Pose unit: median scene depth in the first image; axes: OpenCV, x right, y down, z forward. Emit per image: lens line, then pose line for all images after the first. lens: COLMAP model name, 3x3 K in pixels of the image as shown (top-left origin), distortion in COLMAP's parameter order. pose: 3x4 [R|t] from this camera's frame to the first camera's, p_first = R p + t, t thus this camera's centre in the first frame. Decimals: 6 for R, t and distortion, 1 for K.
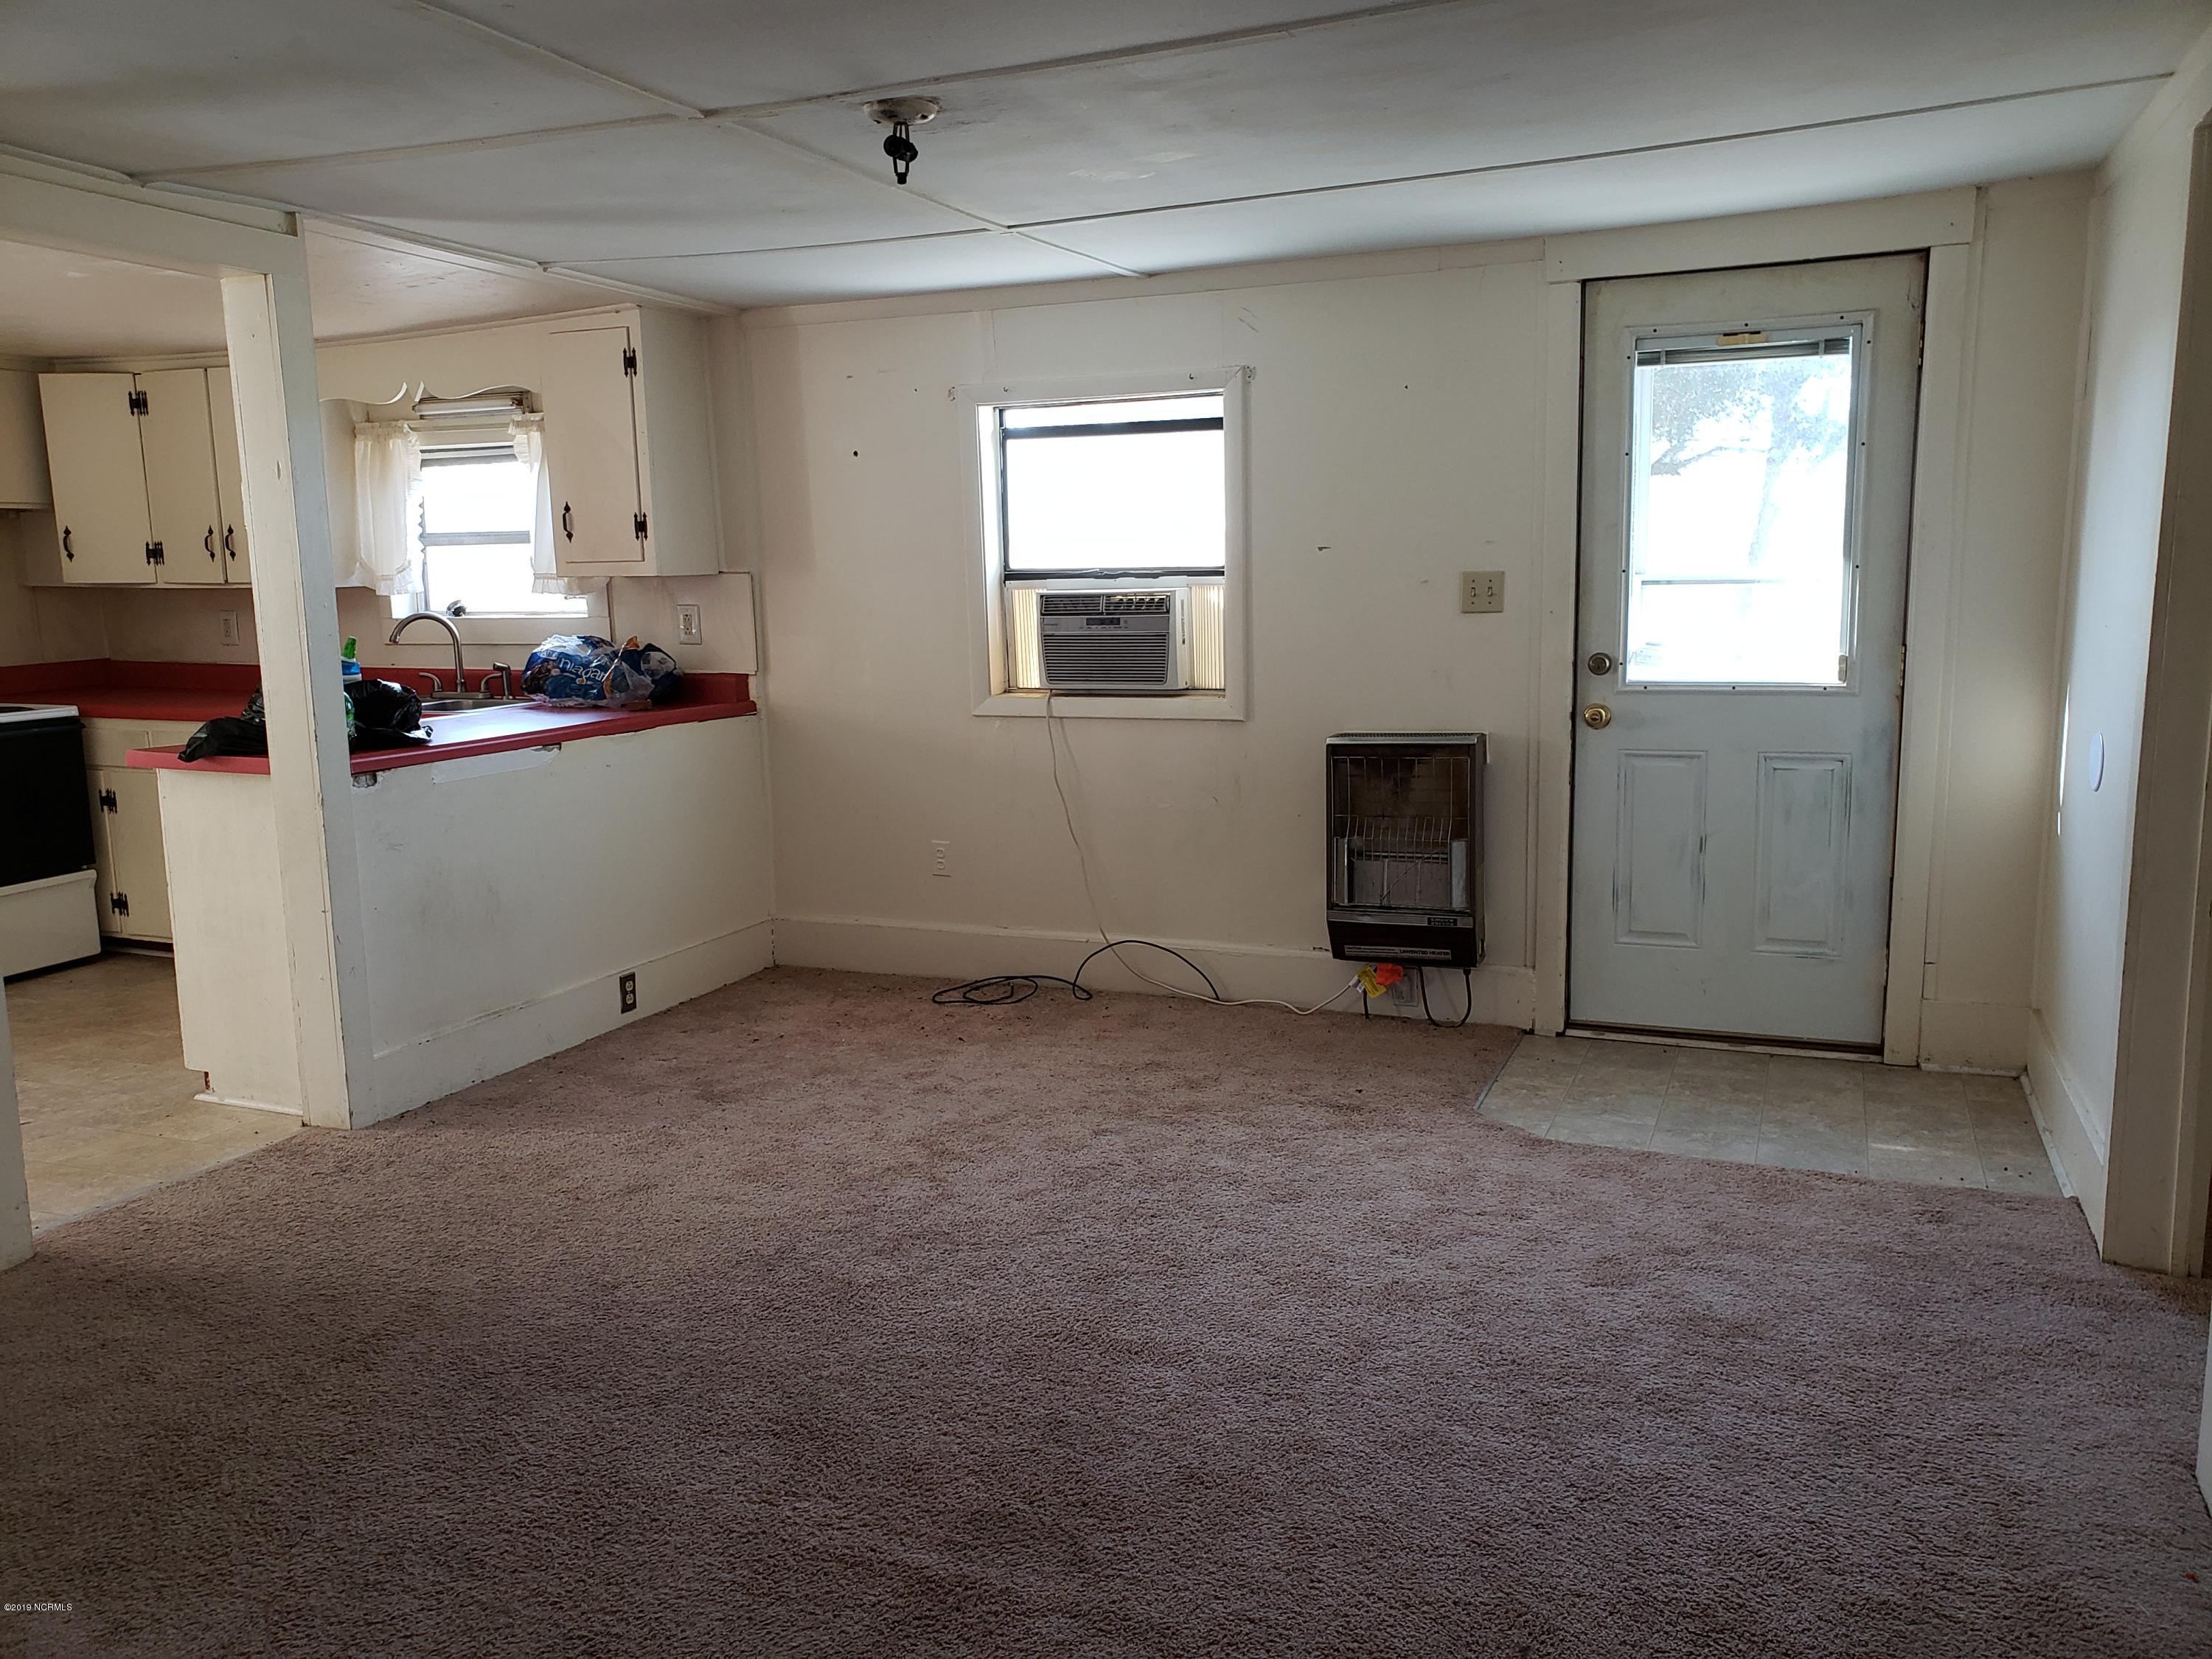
lens RADIAL K [[1738.5, 0, 1097.4], [0, 1738.5, 844.3], [0, 0, 1]] dist [0.037322, -0.047409]
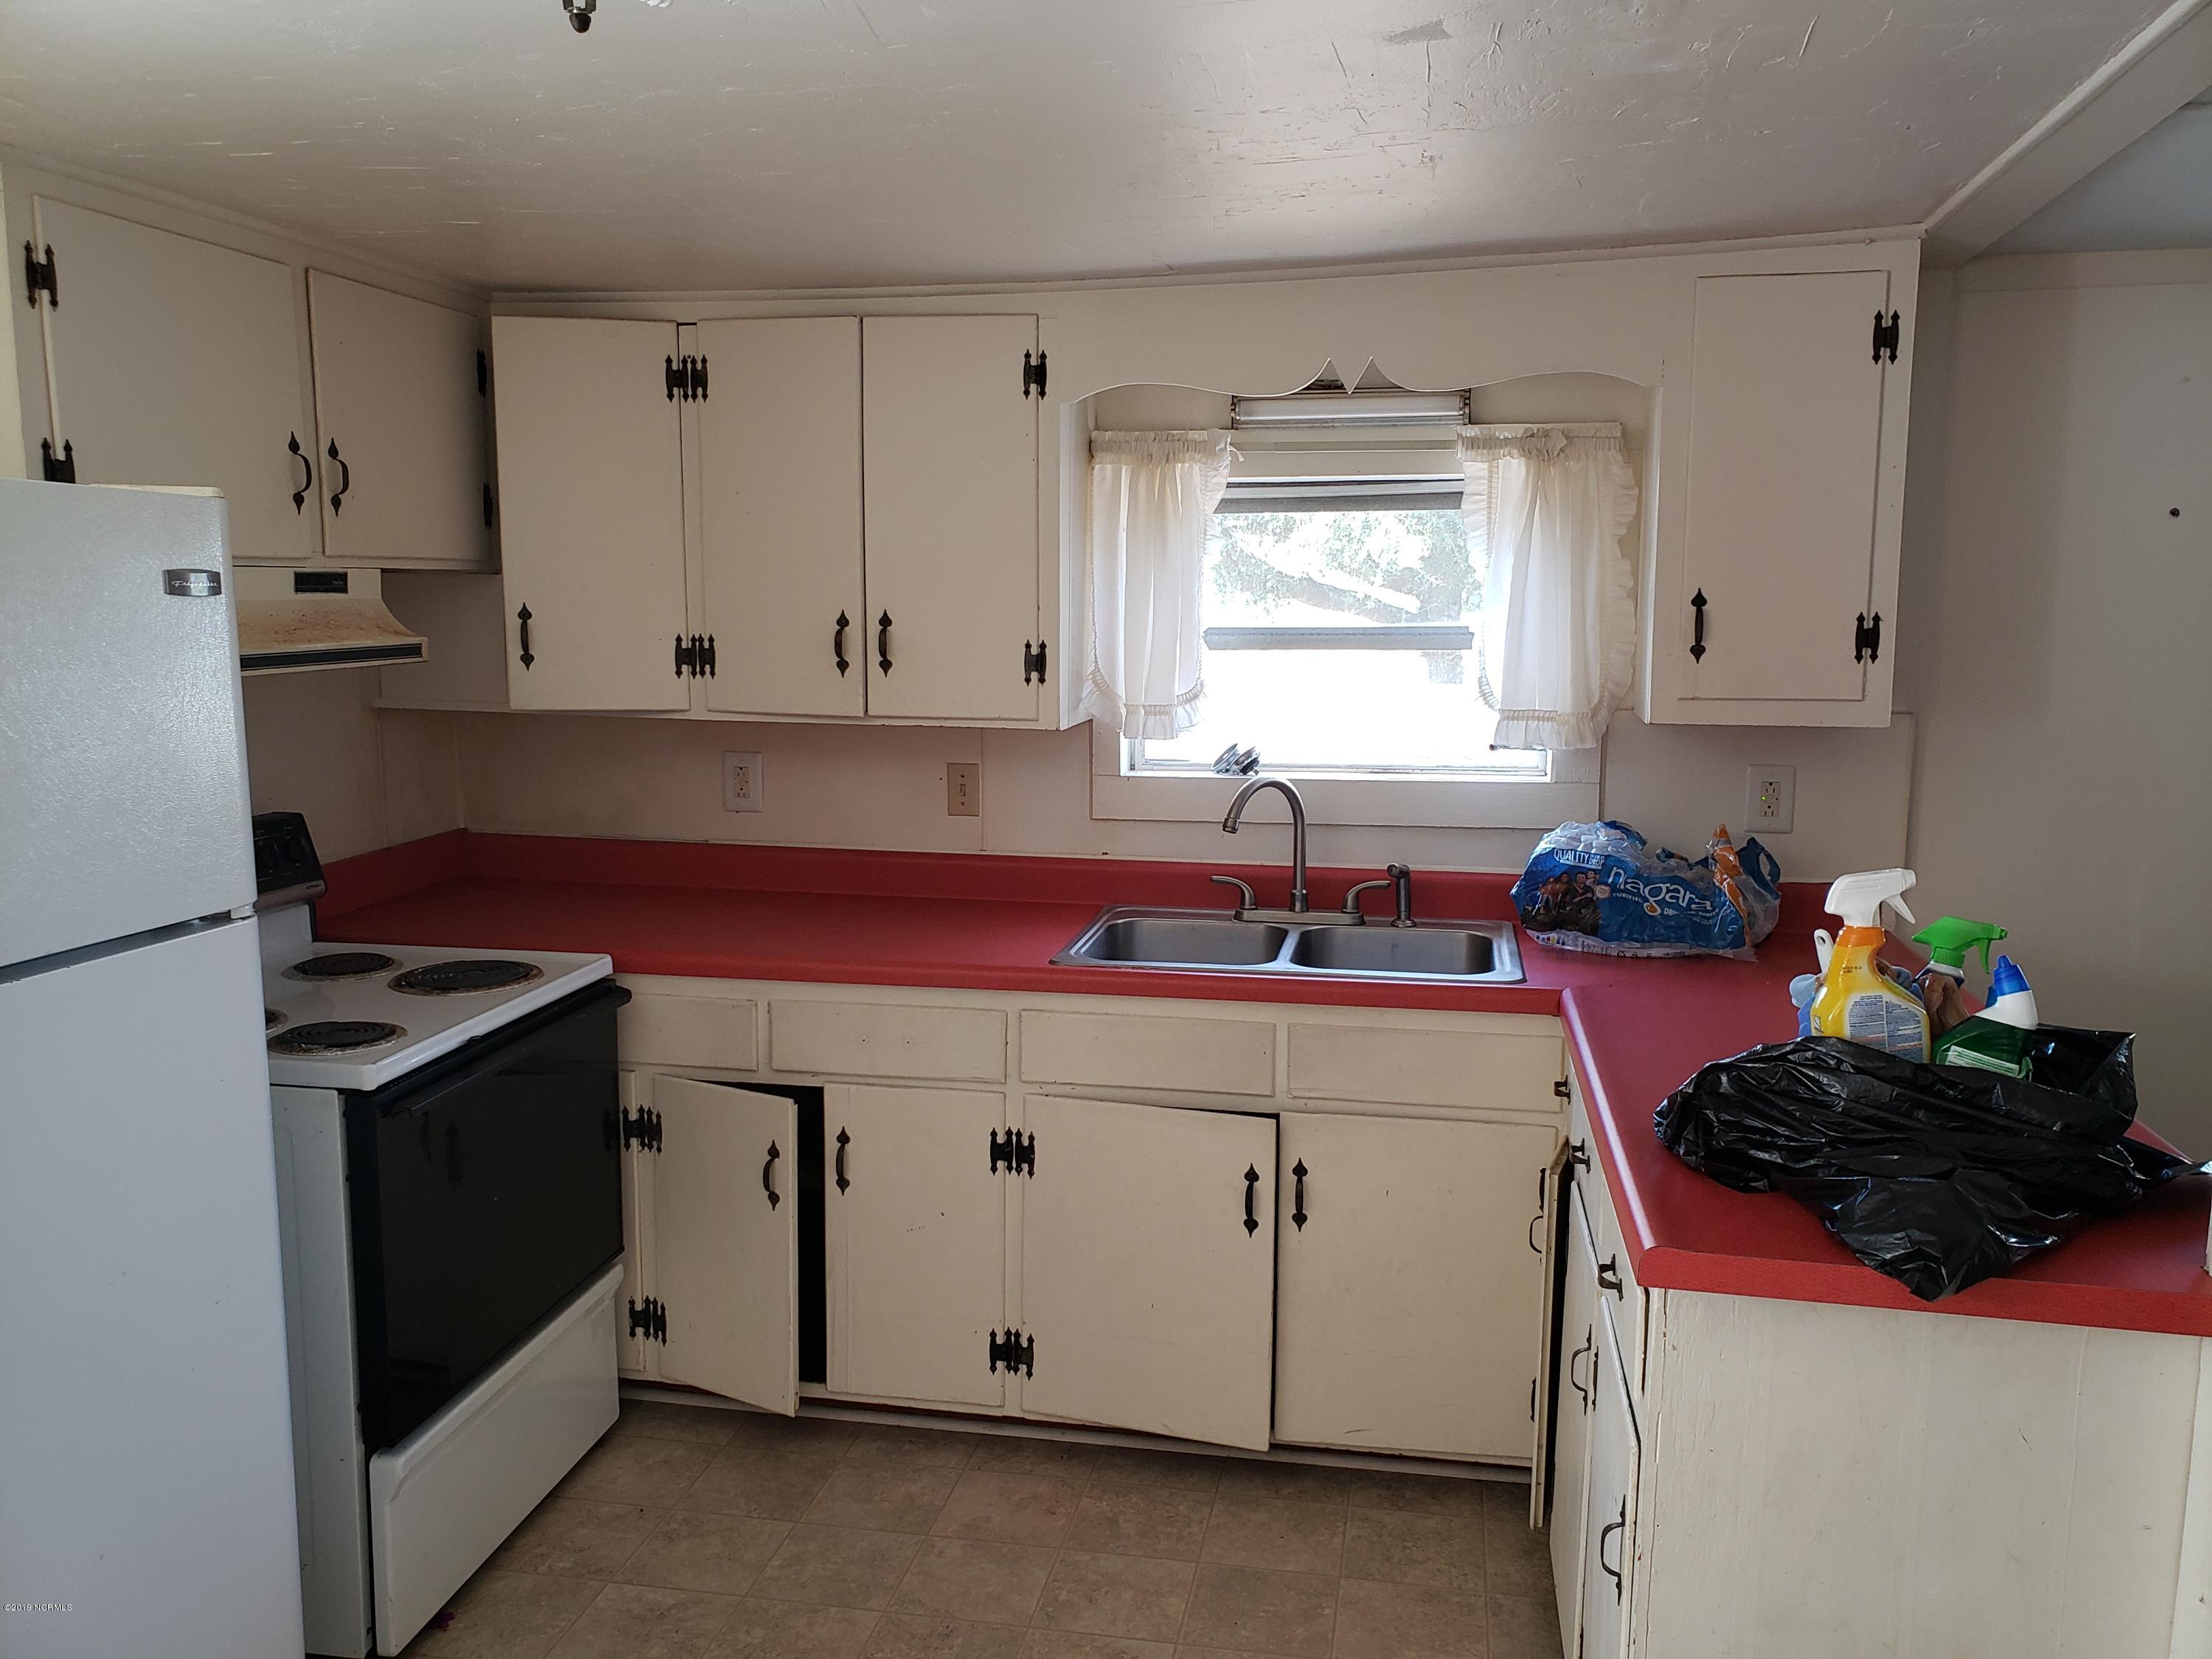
lens RADIAL K [[1738.5, 0, 1112.6], [0, 1738.5, 836.2], [0, 0, 1]] dist [0.037322, -0.047409]
pose [[0.977468, -0.010108, 0.210841, -0.544847], [0.015240, 0.999625, -0.022730, -0.100025], [-0.210532, 0.025431, 0.977256, 0.464475]]
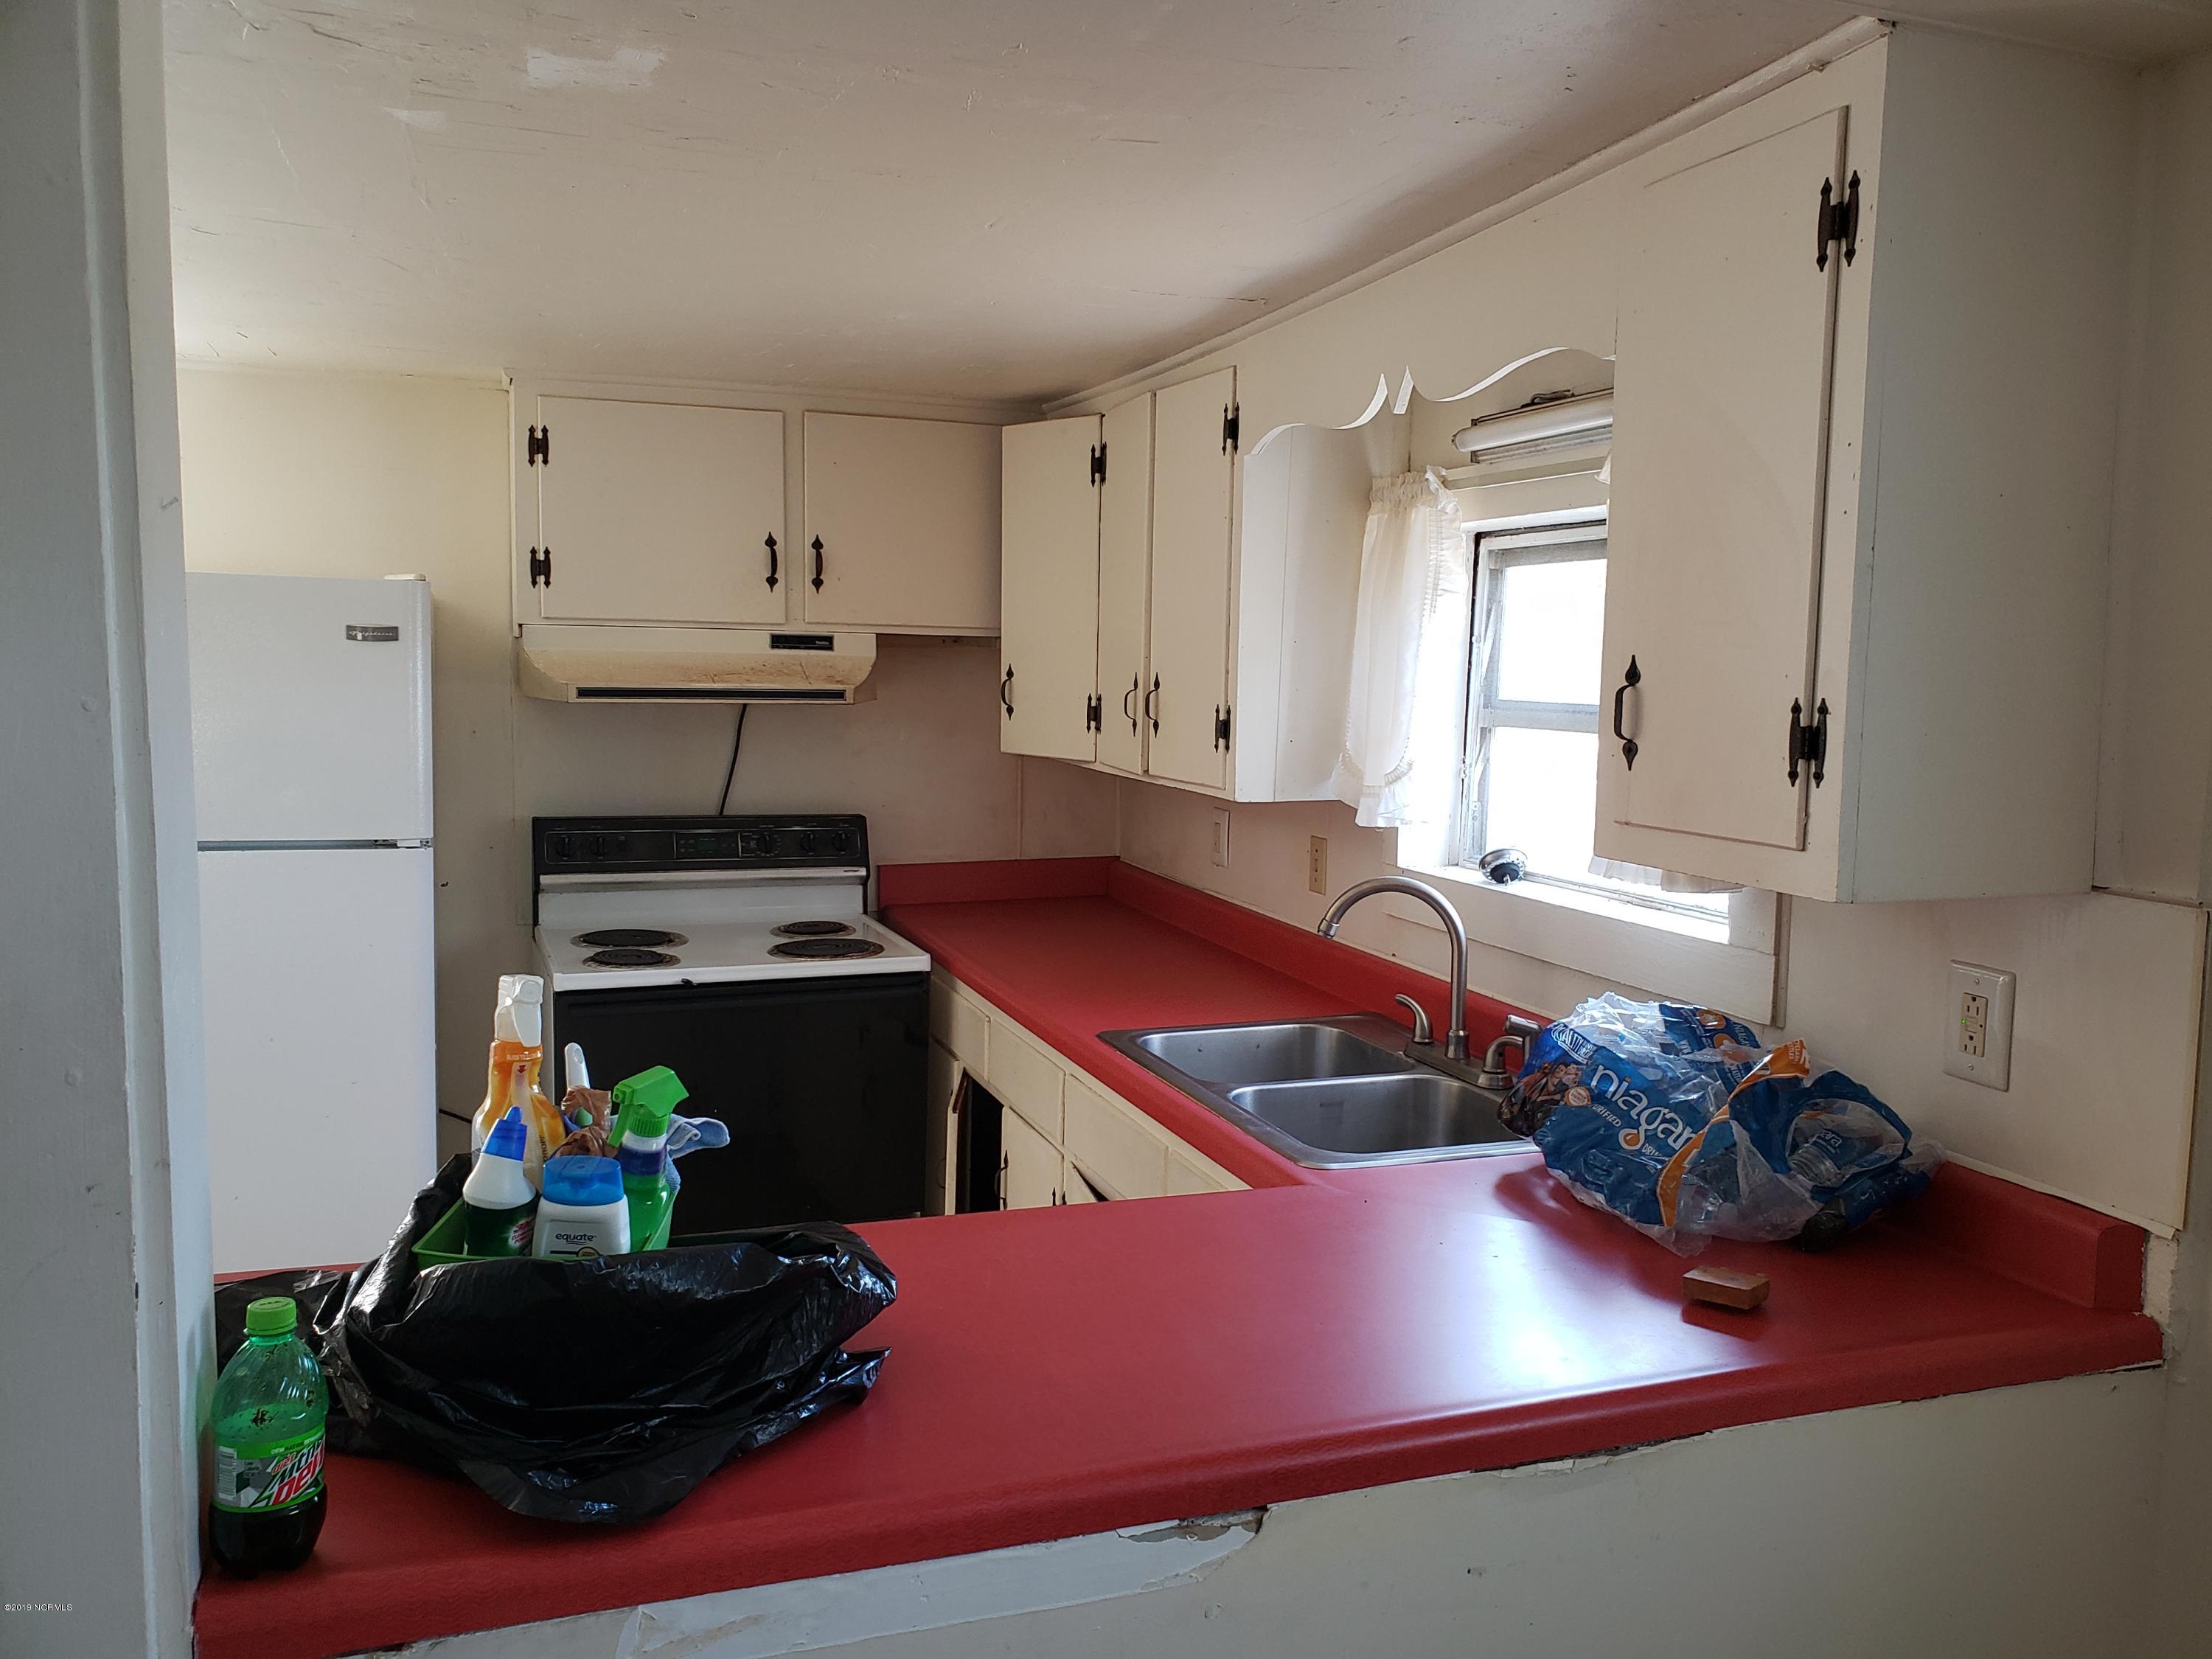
lens RADIAL K [[1738.5, 0, 1107.5], [0, 1738.5, 835.9], [0, 0, 1]] dist [0.037322, -0.047409]
pose [[0.676209, 0.106932, -0.728908, -0.103721], [-0.151796, 0.988403, 0.004179, -0.132557], [0.720902, 0.107820, 0.684599, 0.623565]]
